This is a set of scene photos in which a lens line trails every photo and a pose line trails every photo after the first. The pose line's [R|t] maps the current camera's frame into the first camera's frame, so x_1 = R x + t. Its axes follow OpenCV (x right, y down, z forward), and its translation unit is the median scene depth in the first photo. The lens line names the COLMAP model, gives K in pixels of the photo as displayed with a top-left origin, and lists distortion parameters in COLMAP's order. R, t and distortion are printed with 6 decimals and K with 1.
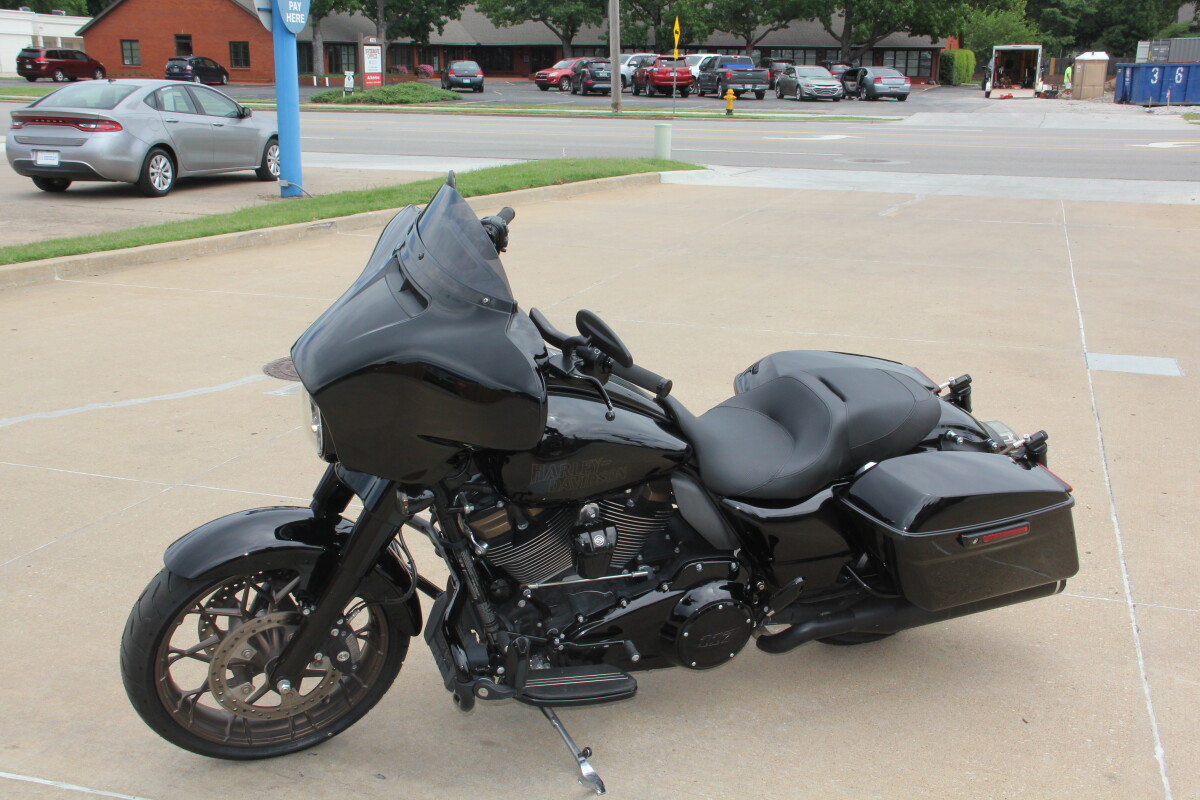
lens RADIAL K [[1277.5, 0, 595.6], [0, 1277.5, 424.2], [0, 0, 1]] dist [-0.086345, 0.341645]
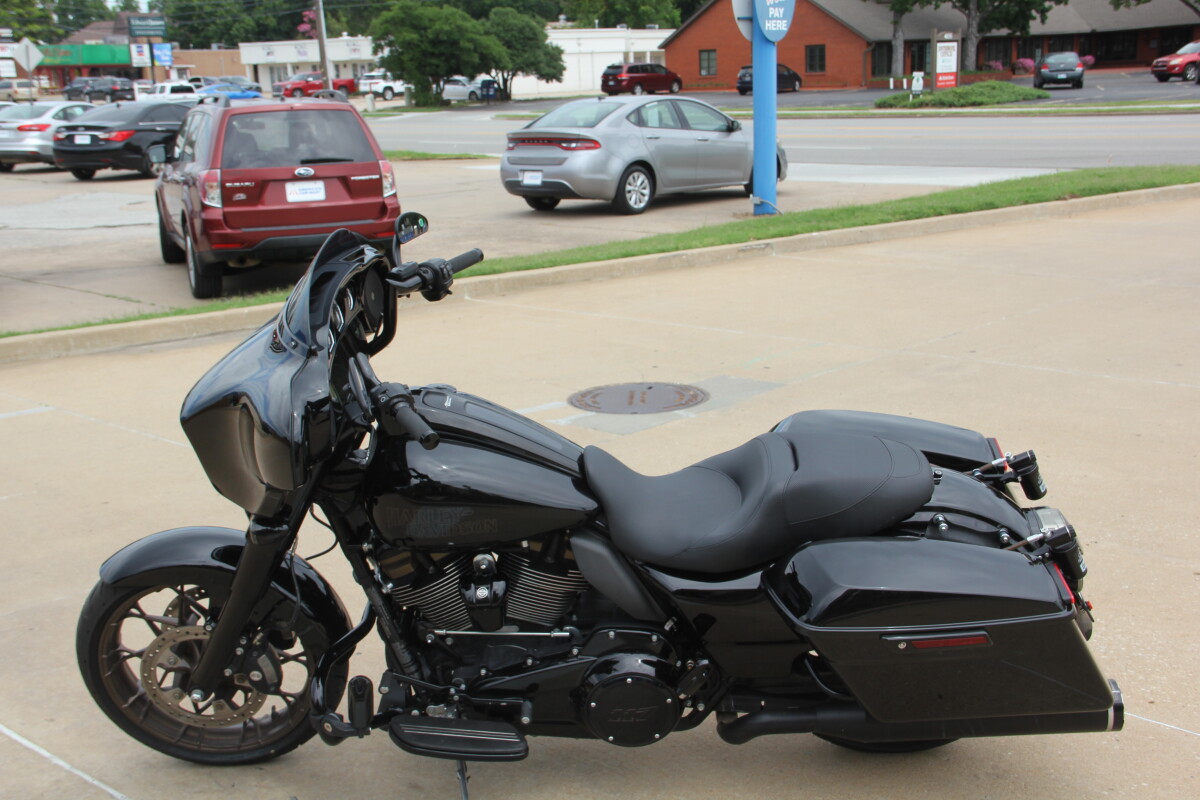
lens RADIAL K [[1408.9, 0, 602.9], [0, 1408.9, 423.8], [0, 0, 1]] dist [-0.033262, 0.358708]
pose [[0.910818, 0.059815, -0.408451, 0.085360], [-0.070288, 0.997470, -0.010664, -0.005235], [0.406780, 0.038422, 0.912718, 0.008162]]
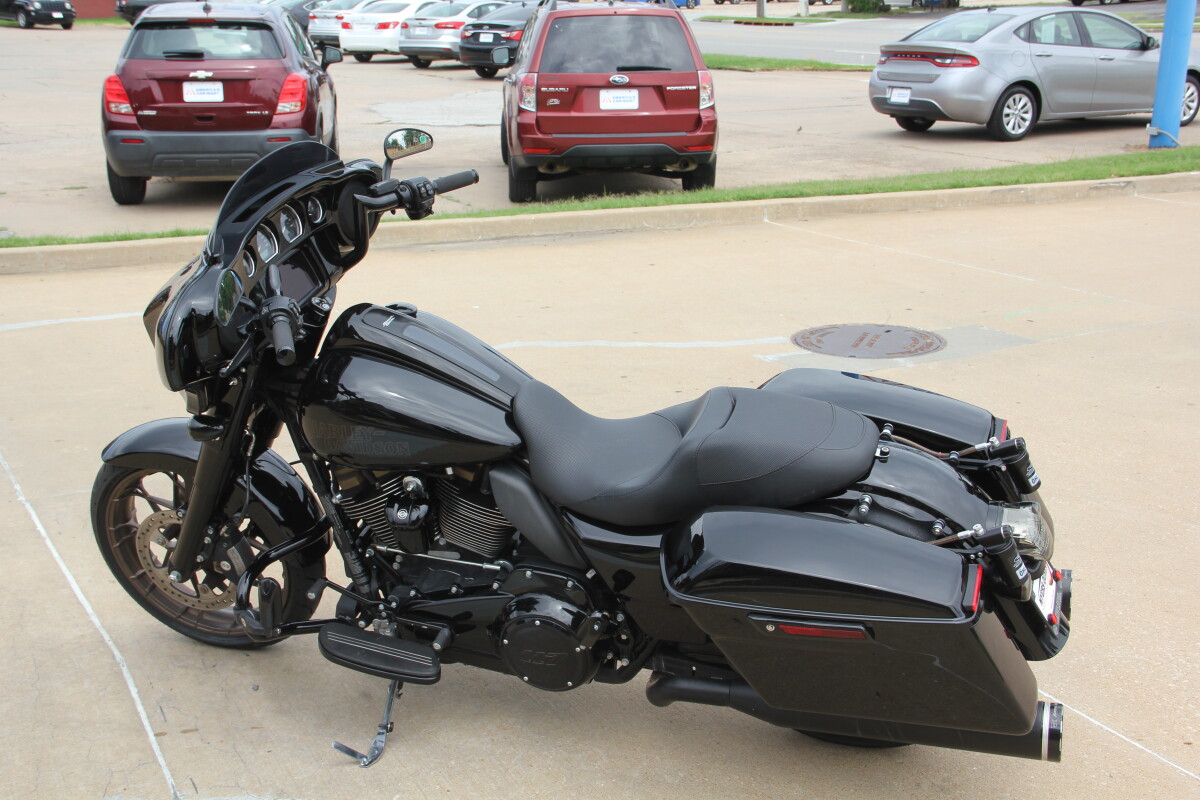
lens RADIAL K [[1464.4, 0, 600.6], [0, 1464.4, 425.0], [0, 0, 1]] dist [-0.007536, 0.360712]
pose [[0.747068, 0.175091, -0.641274, 0.135149], [-0.165364, 0.983313, 0.075835, -0.014225], [0.643851, 0.049389, 0.763556, 0.039585]]
